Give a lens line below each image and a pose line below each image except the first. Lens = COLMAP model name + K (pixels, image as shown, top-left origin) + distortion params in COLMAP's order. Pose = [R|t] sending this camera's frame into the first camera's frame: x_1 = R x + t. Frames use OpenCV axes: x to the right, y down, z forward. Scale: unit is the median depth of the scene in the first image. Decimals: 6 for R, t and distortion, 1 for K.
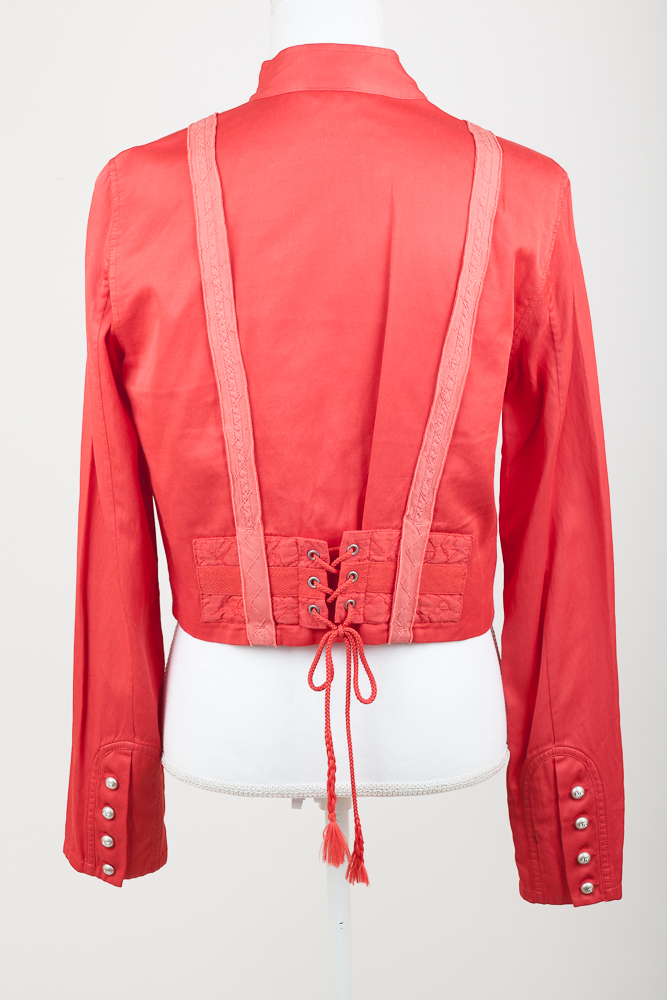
lens RADIAL K [[1864.7, 0, 332.3], [0, 1864.7, 501.3], [0, 0, 1]] dist [-0.041785, 0.000000]
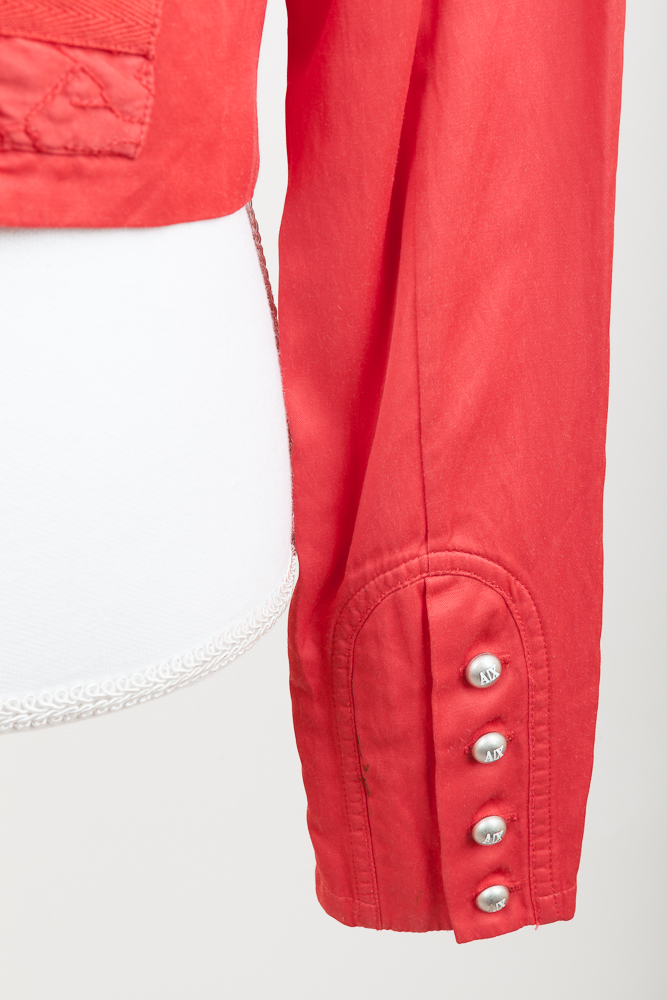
lens RADIAL K [[1487.6, 0, 331.6], [0, 1487.6, 501.4], [0, 0, 1]] dist [0.008920, 0.000000]
pose [[0.988319, -0.014212, 0.151736, 0.058144], [-0.012879, 0.984293, 0.176075, 0.072150], [-0.151855, -0.175972, 0.972612, 0.724410]]
